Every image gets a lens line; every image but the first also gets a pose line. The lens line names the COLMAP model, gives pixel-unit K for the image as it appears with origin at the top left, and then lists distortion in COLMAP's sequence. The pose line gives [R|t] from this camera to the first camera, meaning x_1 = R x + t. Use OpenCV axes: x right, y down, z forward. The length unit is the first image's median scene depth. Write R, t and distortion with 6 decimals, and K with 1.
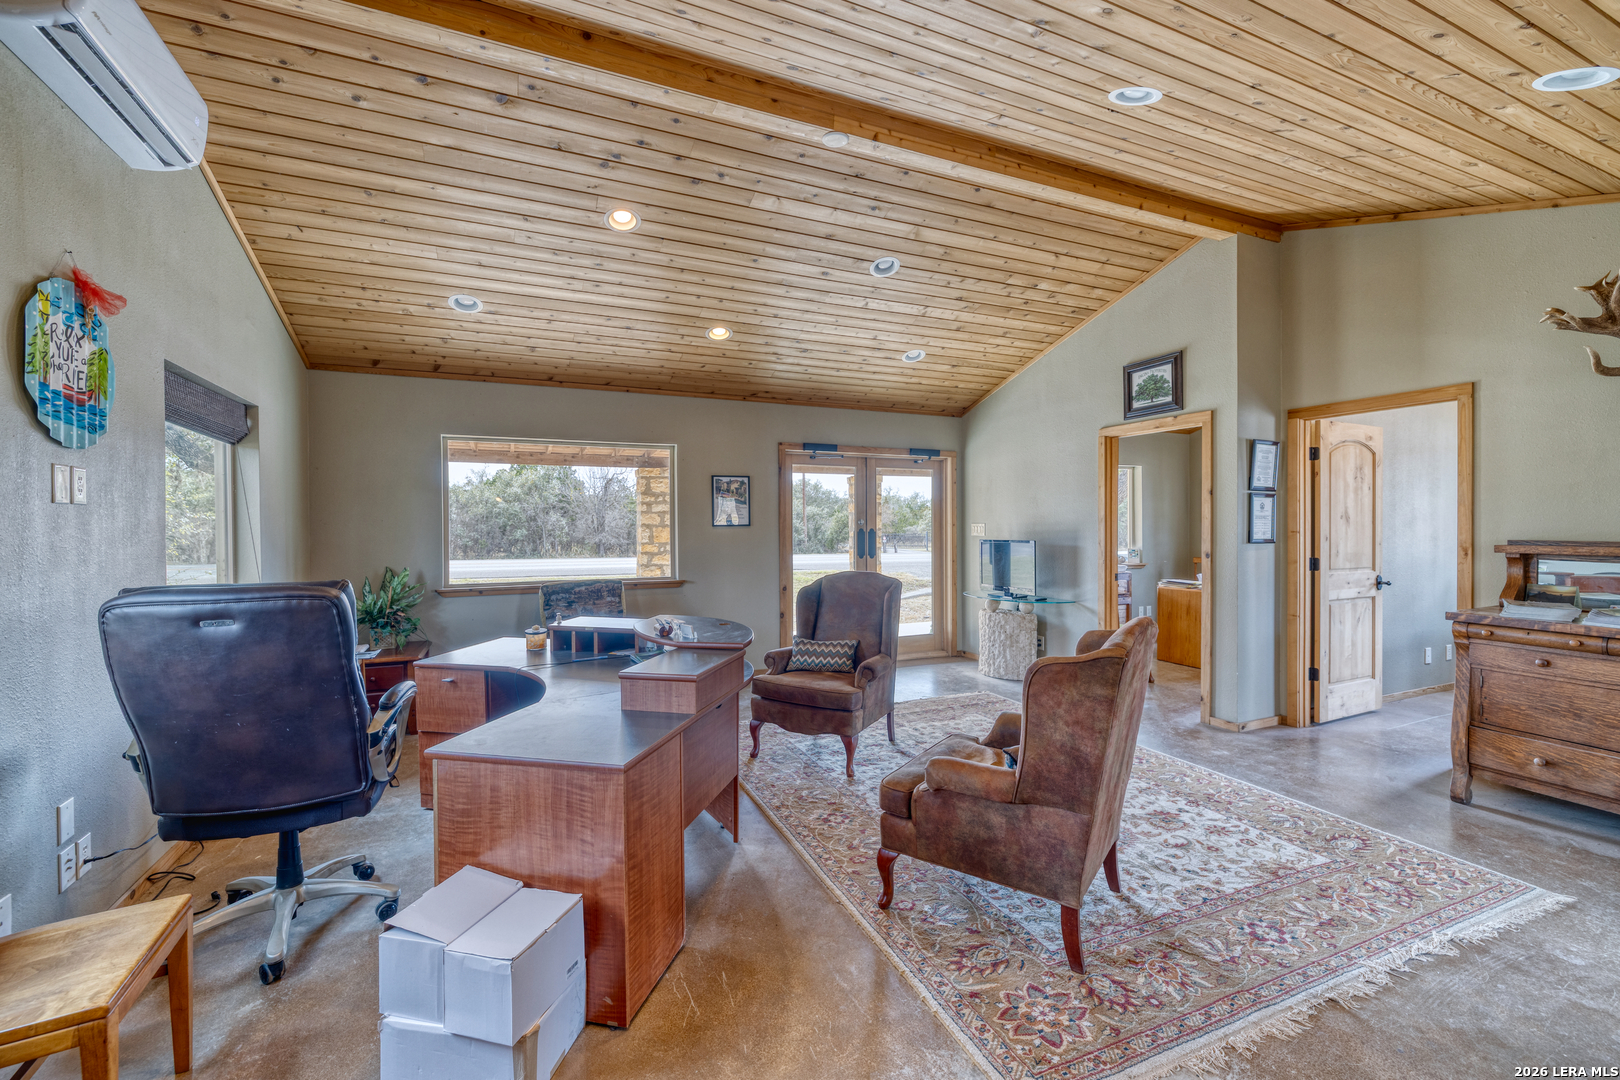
lens RADIAL K [[682.4, 0, 806.7], [0, 682.4, 534.8], [0, 0, 1]] dist [-0.001074, -0.000084]
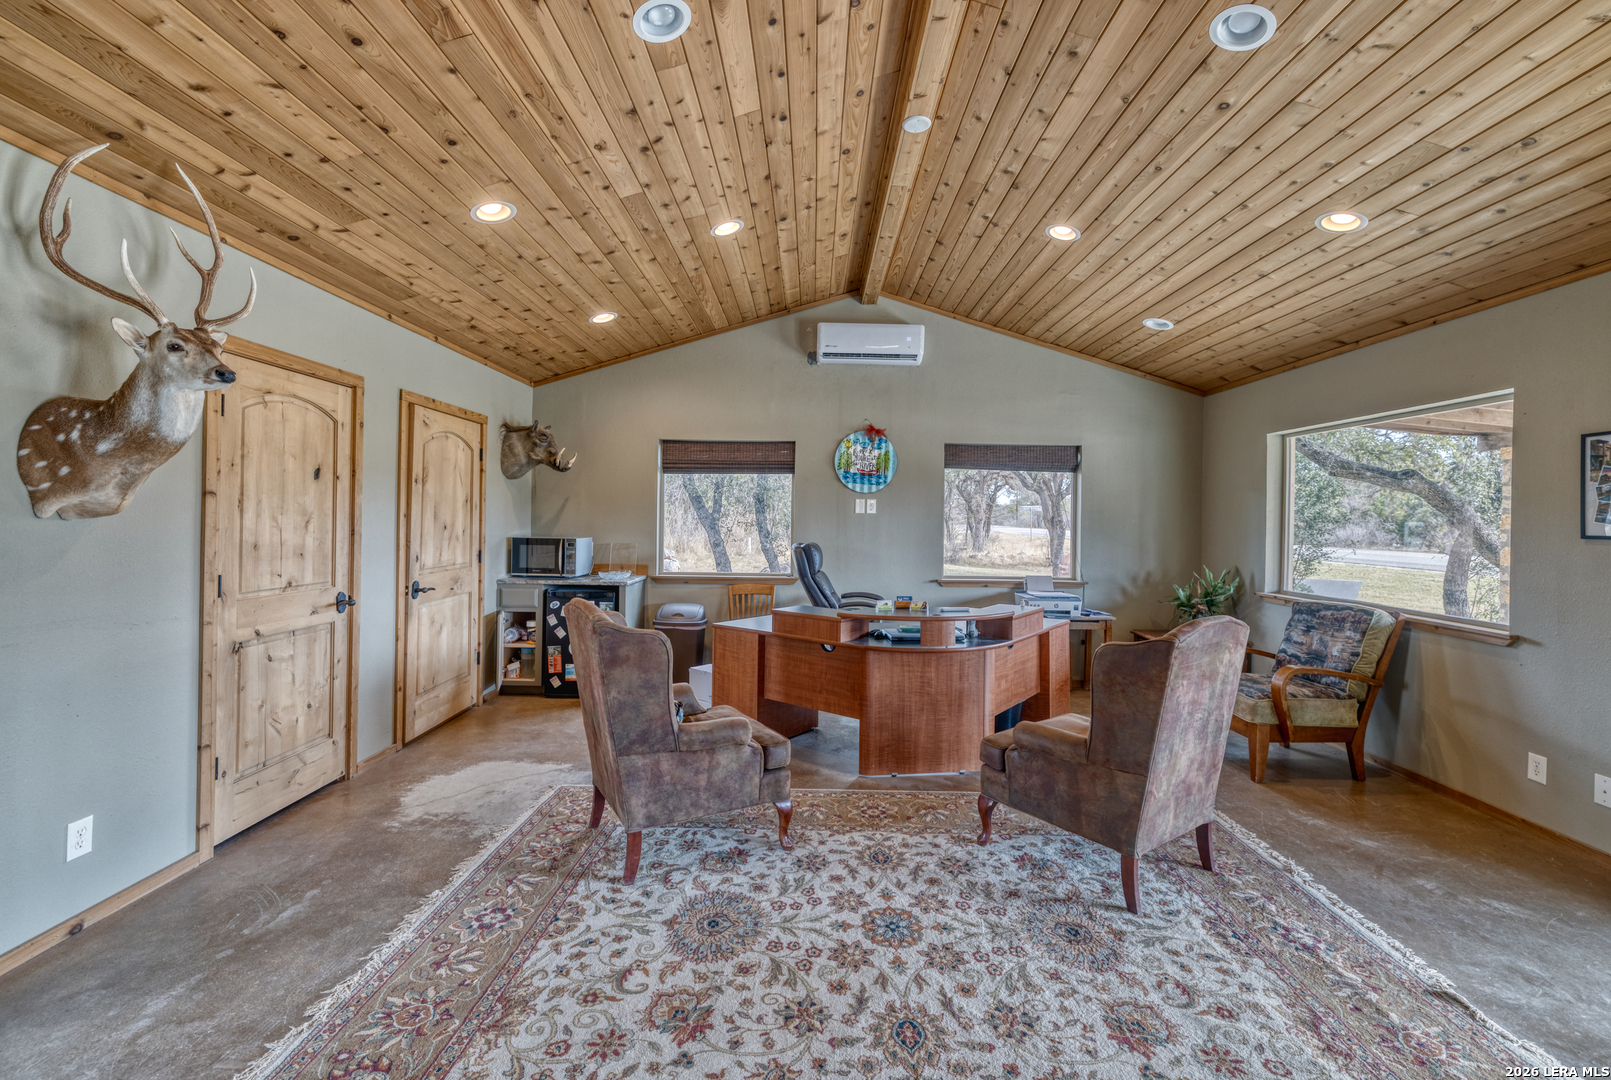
lens RADIAL K [[678.6, 0, 806.2], [0, 678.6, 512.2], [0, 0, 1]] dist [-0.001074, -0.000084]
pose [[-0.410748, -0.009389, -0.911700, 1.202446], [-0.025722, 0.999668, 0.001294, -0.038787], [0.911386, 0.023982, -0.410854, 1.554921]]
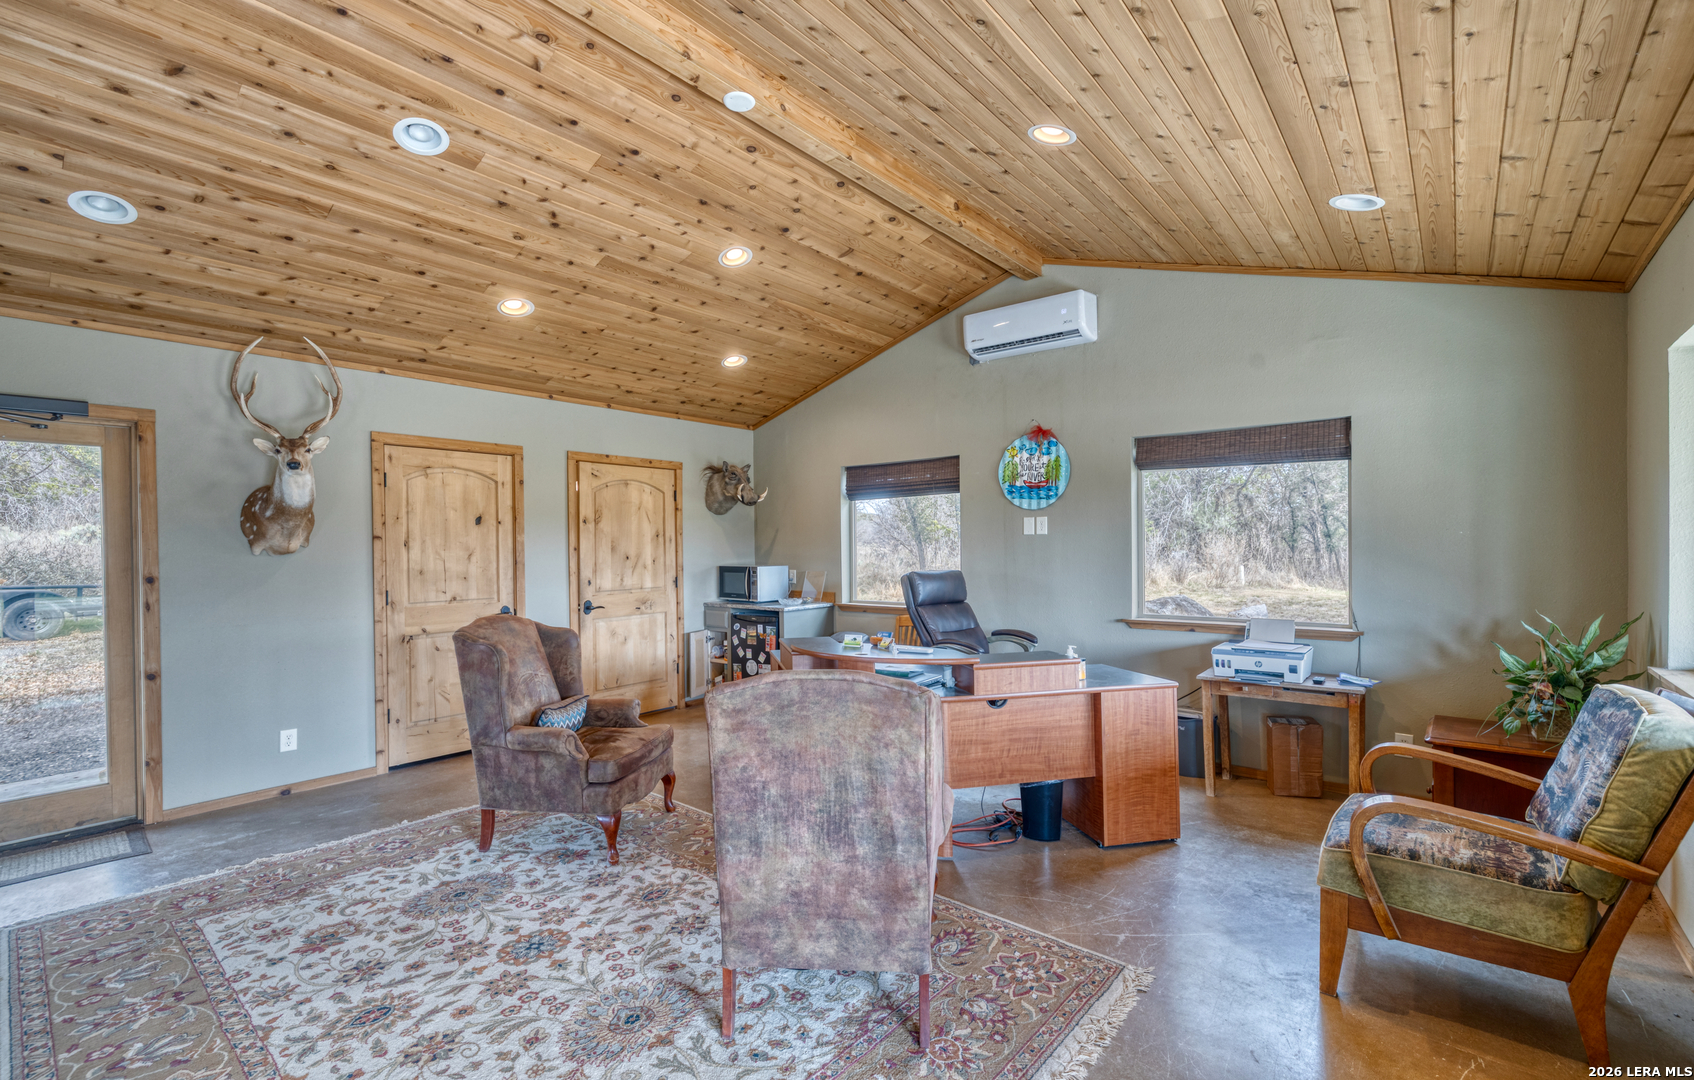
lens RADIAL K [[721.2, 0, 852.8], [0, 721.2, 546.4], [0, 0, 1]] dist [-0.001224, 0.000301]
pose [[-0.890957, 0.014758, -0.453847, 0.418579], [0.008397, 0.999836, 0.016028, -0.039952], [0.454010, 0.010469, -0.890935, 2.317322]]
